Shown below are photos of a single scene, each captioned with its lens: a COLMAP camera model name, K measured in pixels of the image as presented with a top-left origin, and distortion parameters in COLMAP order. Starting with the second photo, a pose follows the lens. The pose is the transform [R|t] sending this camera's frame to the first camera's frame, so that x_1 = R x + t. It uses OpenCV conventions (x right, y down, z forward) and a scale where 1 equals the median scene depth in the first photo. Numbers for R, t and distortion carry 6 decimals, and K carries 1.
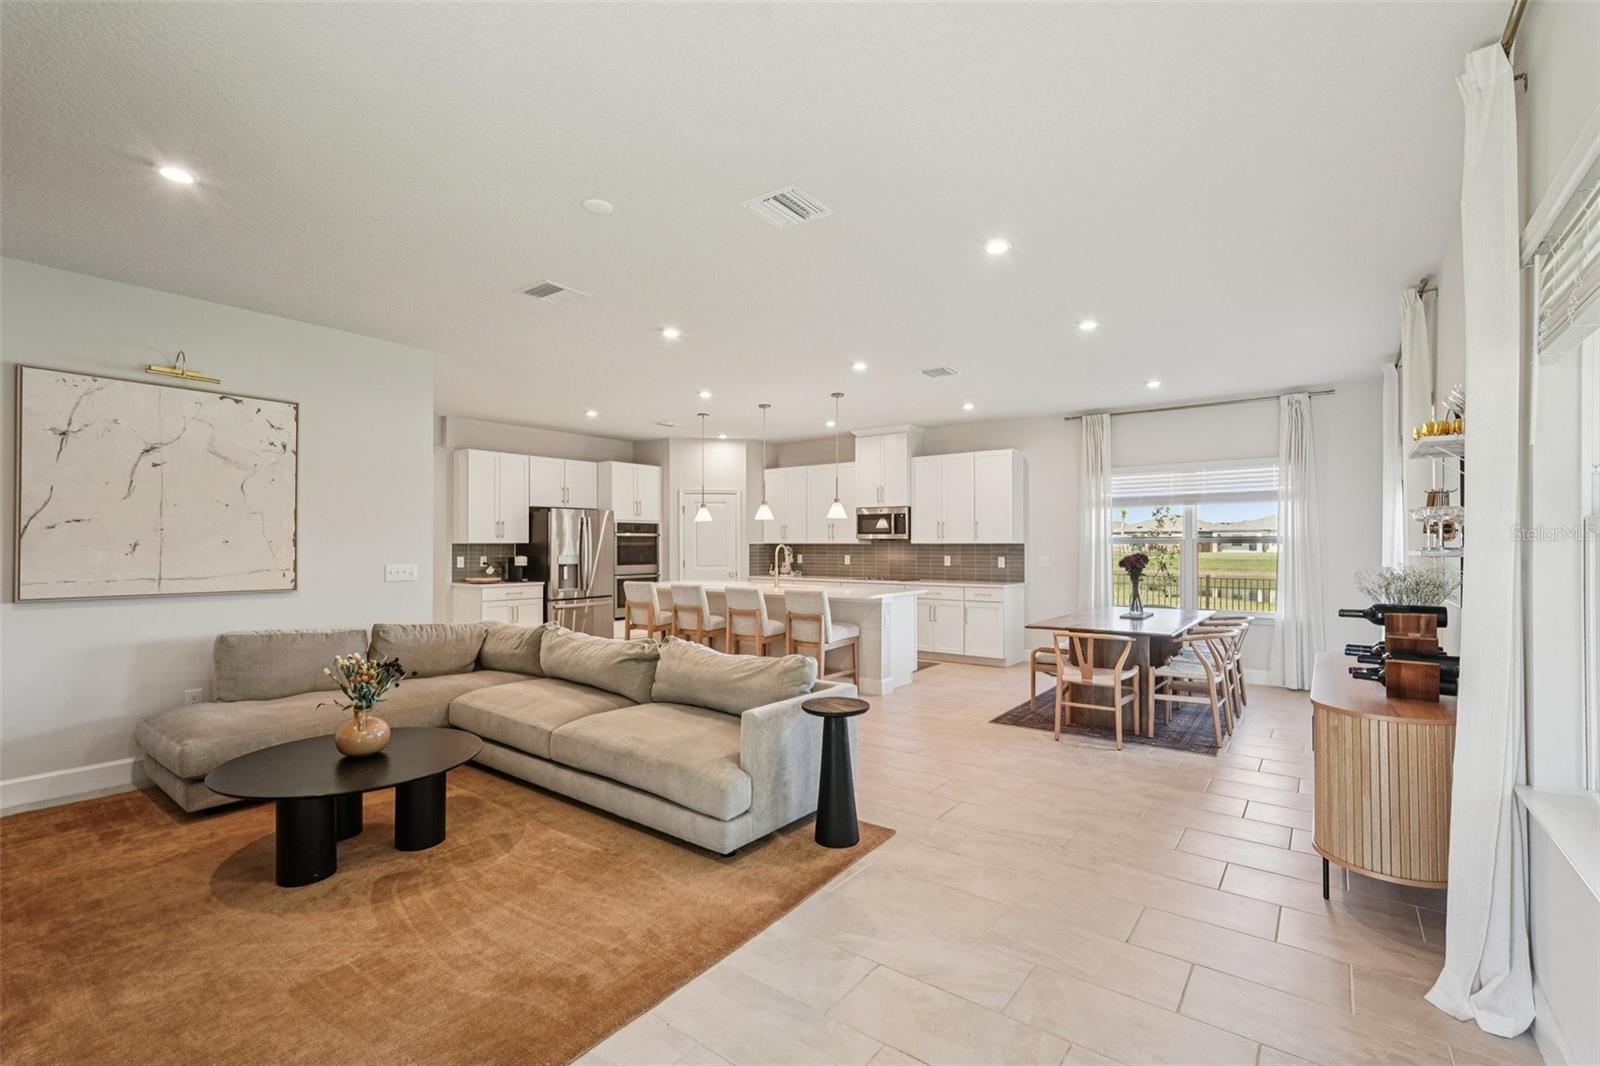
lens RADIAL K [[710.0, 0, 806.9], [0, 710.0, 536.4], [0, 0, 1]] dist [-0.012526, 0.006200]
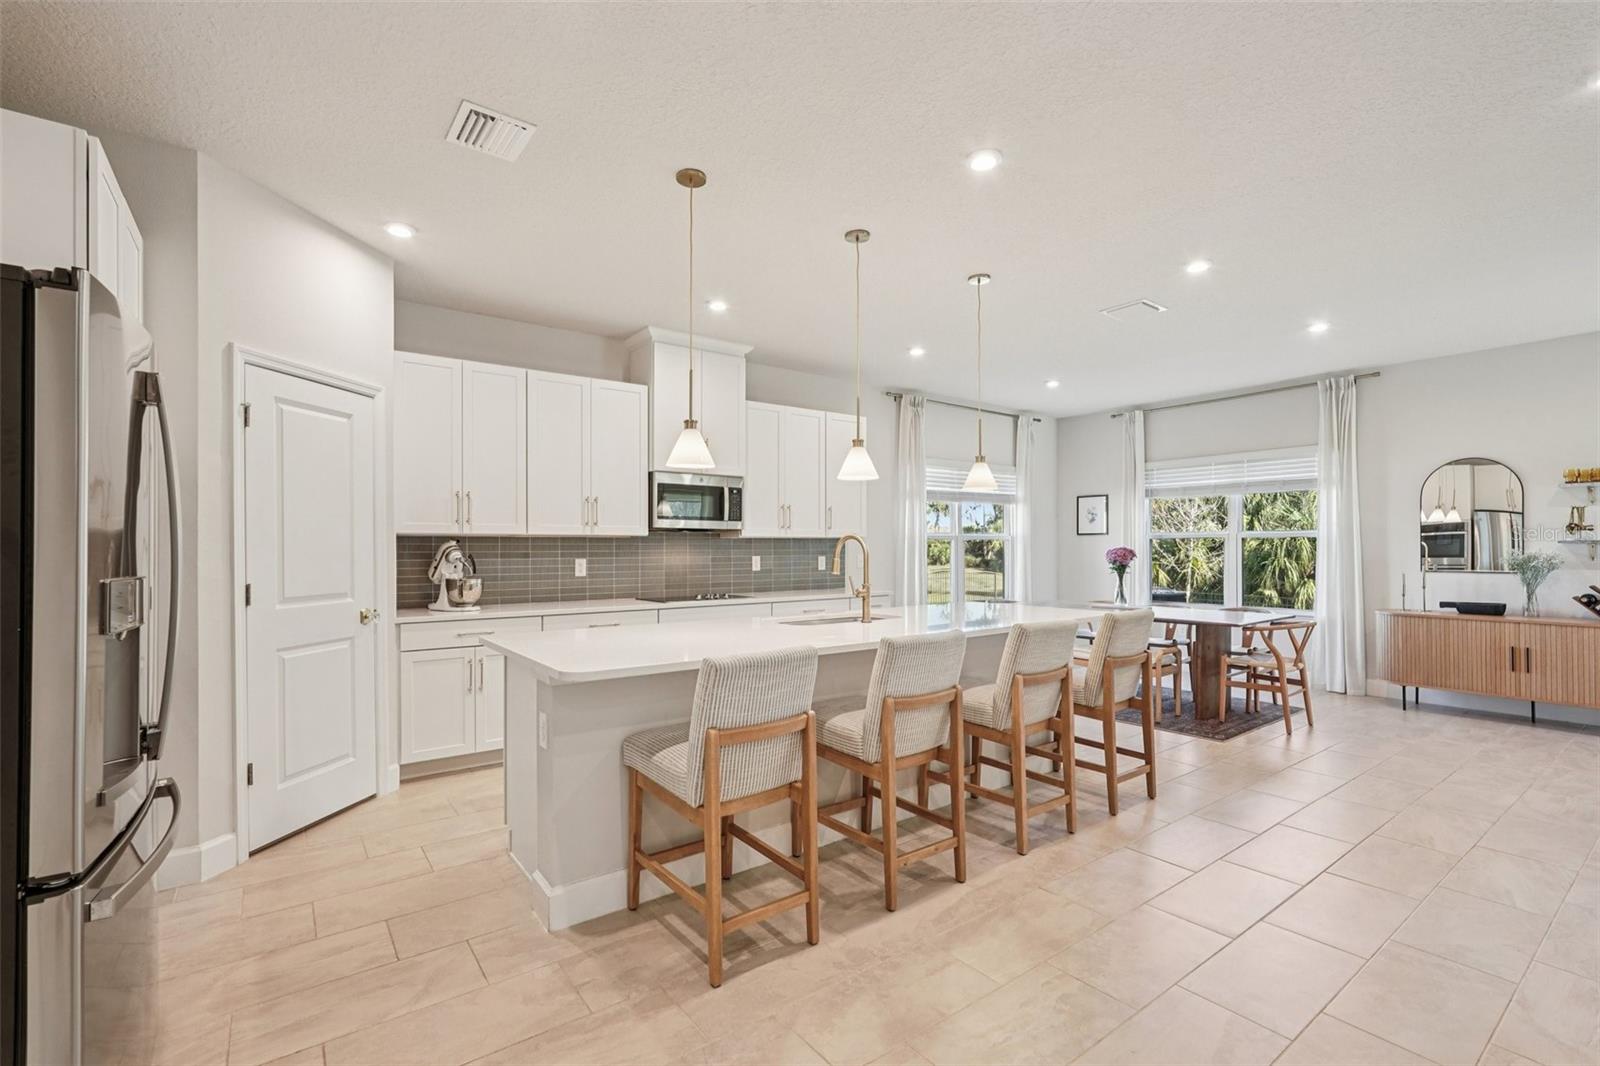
lens RADIAL K [[710.0, 0, 792.9], [0, 710.0, 540.9], [0, 0, 1]] dist [-0.012526, 0.006200]
pose [[0.301918, 0.007303, 0.953306, -0.767735], [-0.009577, 0.999943, -0.004627, 0.028572], [-0.953286, -0.007733, 0.301970, 1.376848]]
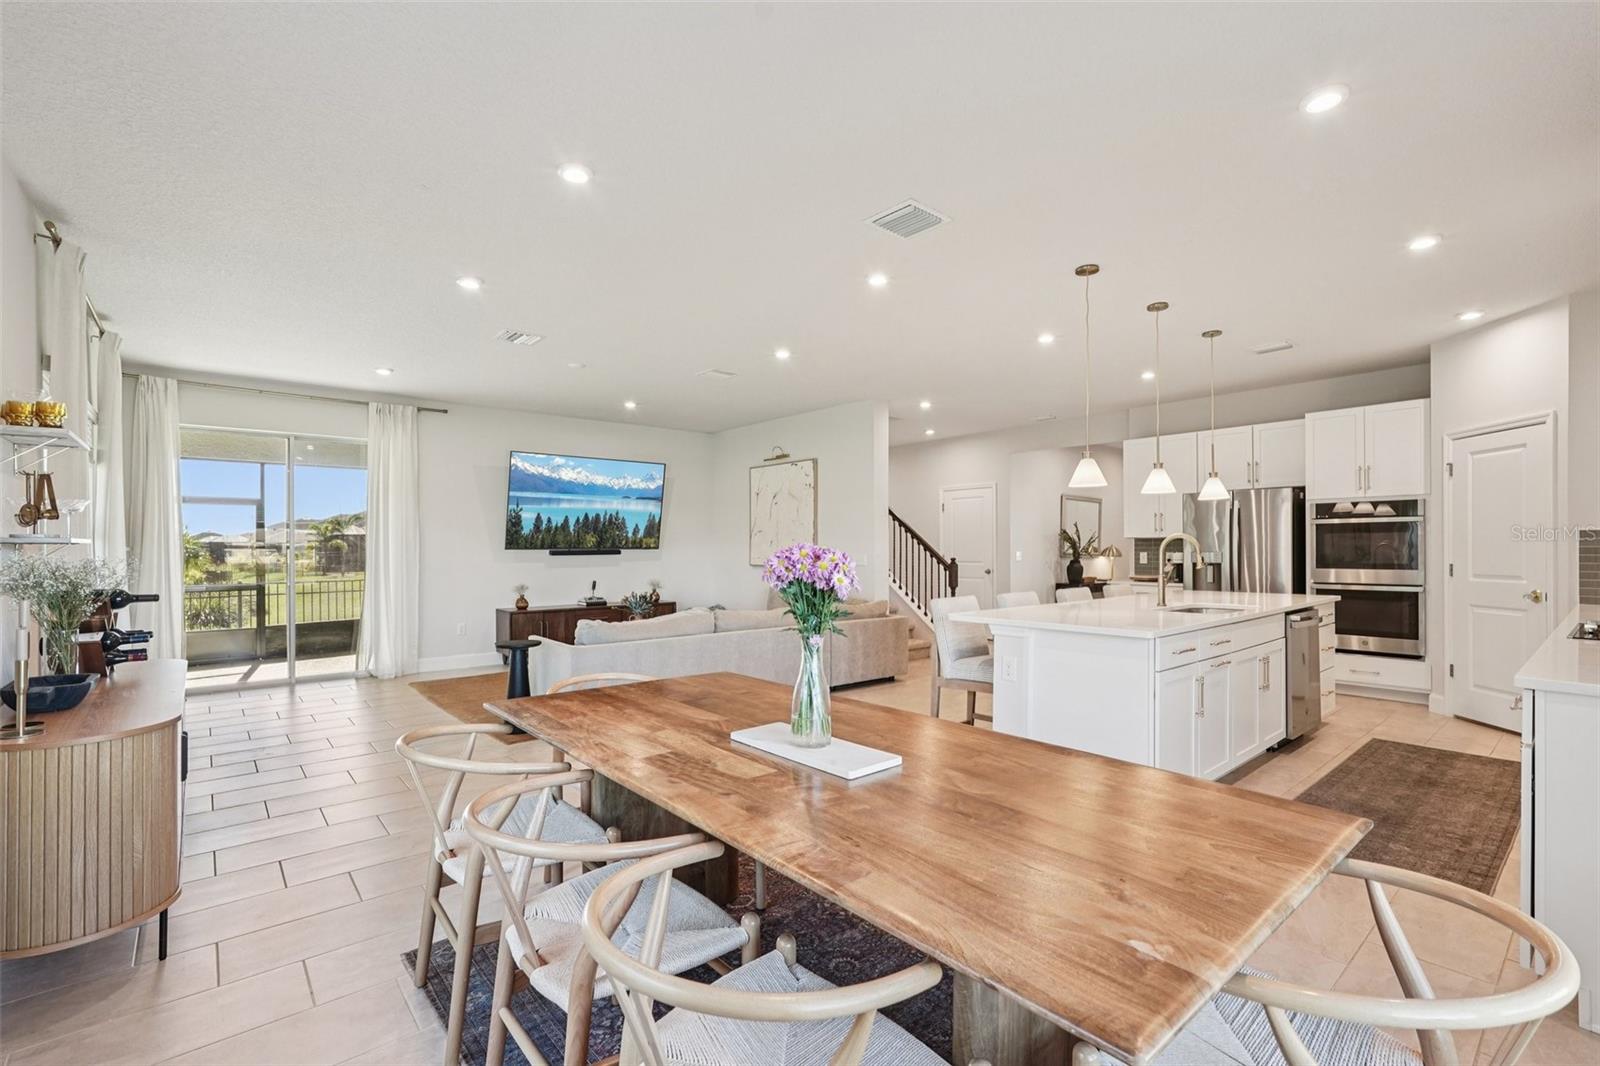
lens RADIAL K [[710.0, 0, 796.7], [0, 710.0, 547.8], [0, 0, 1]] dist [-0.012526, 0.006200]
pose [[-0.229939, 0.000749, -0.973205, 0.916773], [0.015298, 0.999879, -0.002845, 0.030565], [0.973085, -0.015542, -0.229923, 1.278181]]
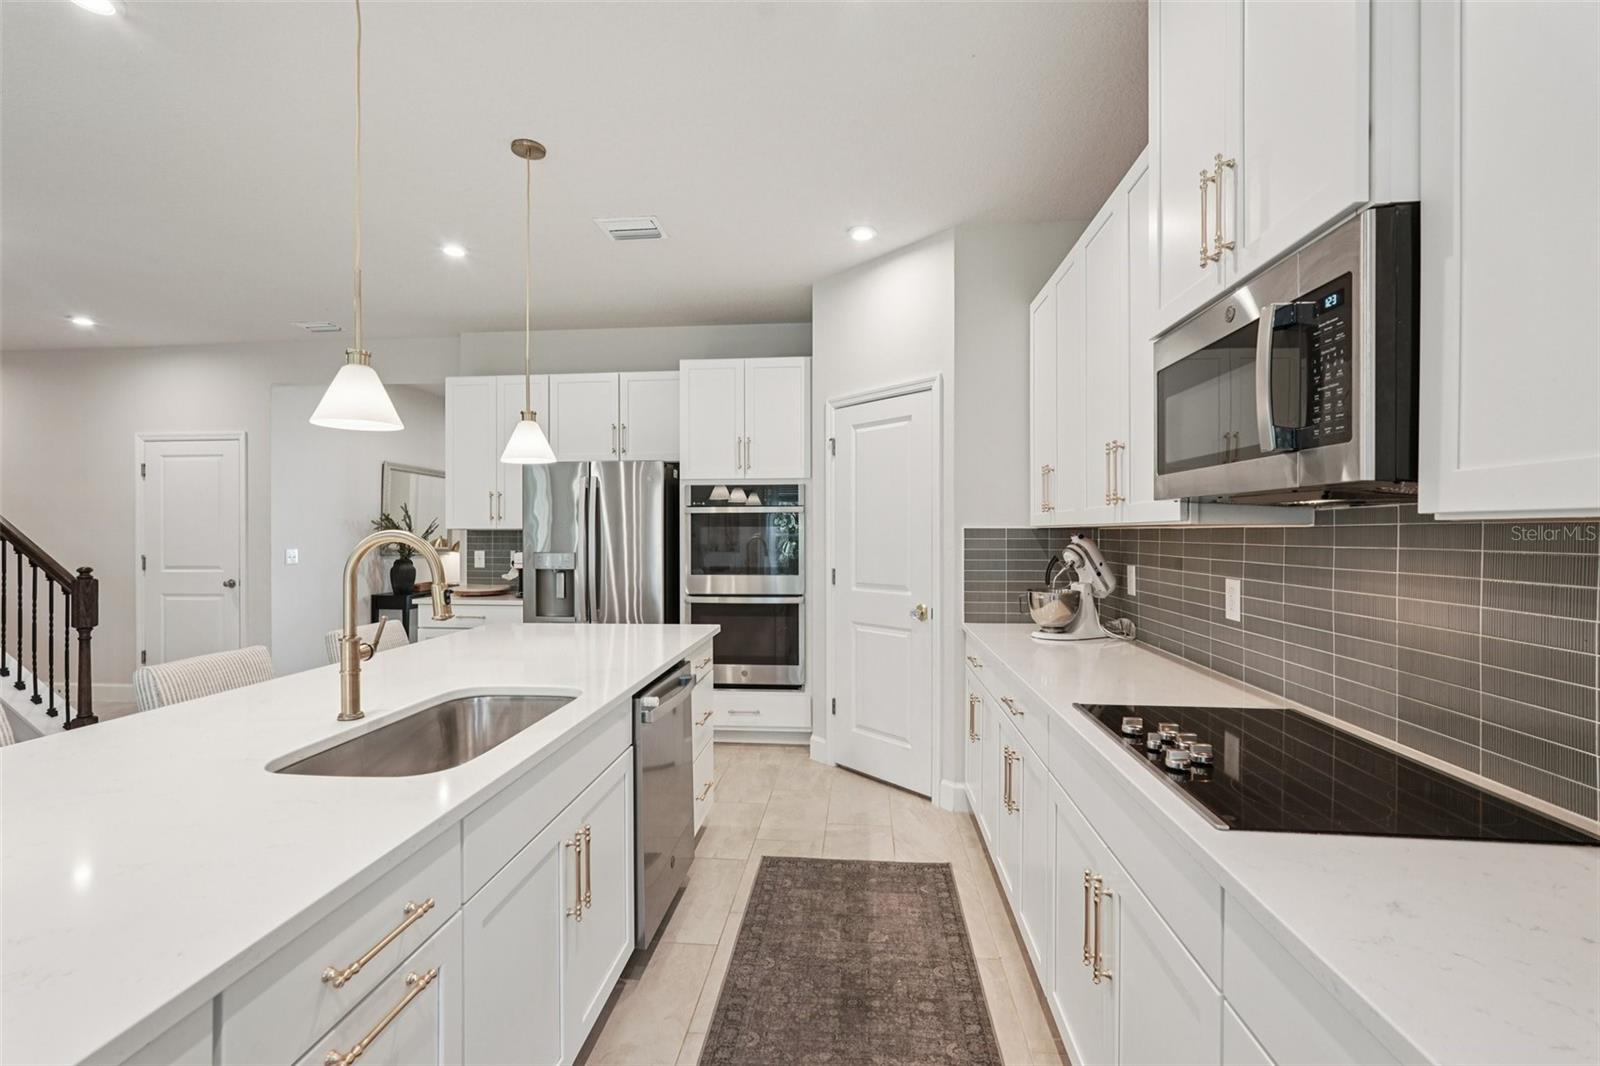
lens RADIAL K [[710.0, 0, 802.3], [0, 710.0, 531.0], [0, 0, 1]] dist [-0.012526, 0.006200]
pose [[0.522942, -0.001917, -0.852366, 0.342388], [0.011204, 0.999927, 0.004625, 0.018742], [0.852295, -0.011969, 0.522925, 1.529559]]
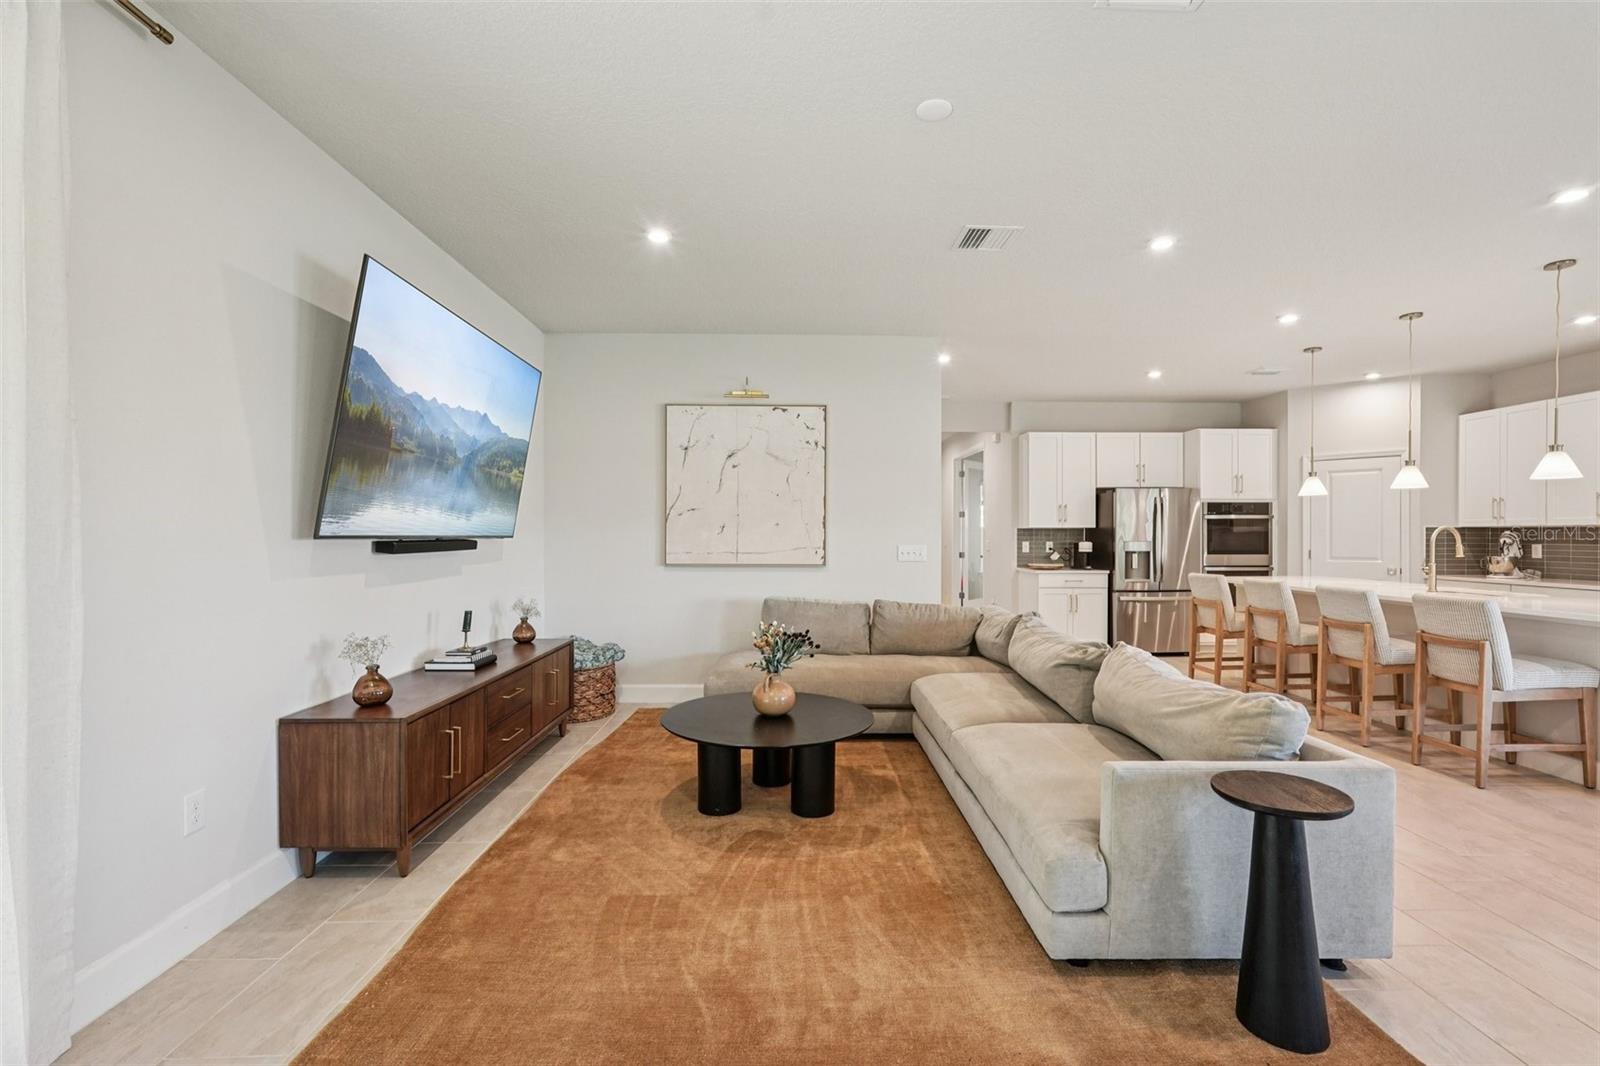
lens RADIAL K [[710.0, 0, 797.4], [0, 710.0, 535.8], [0, 0, 1]] dist [-0.012526, 0.006200]
pose [[0.616439, 0.001559, -0.787401, 0.162174], [0.008729, 0.999923, 0.008814, 0.014999], [0.787354, -0.012306, 0.616378, 0.224011]]
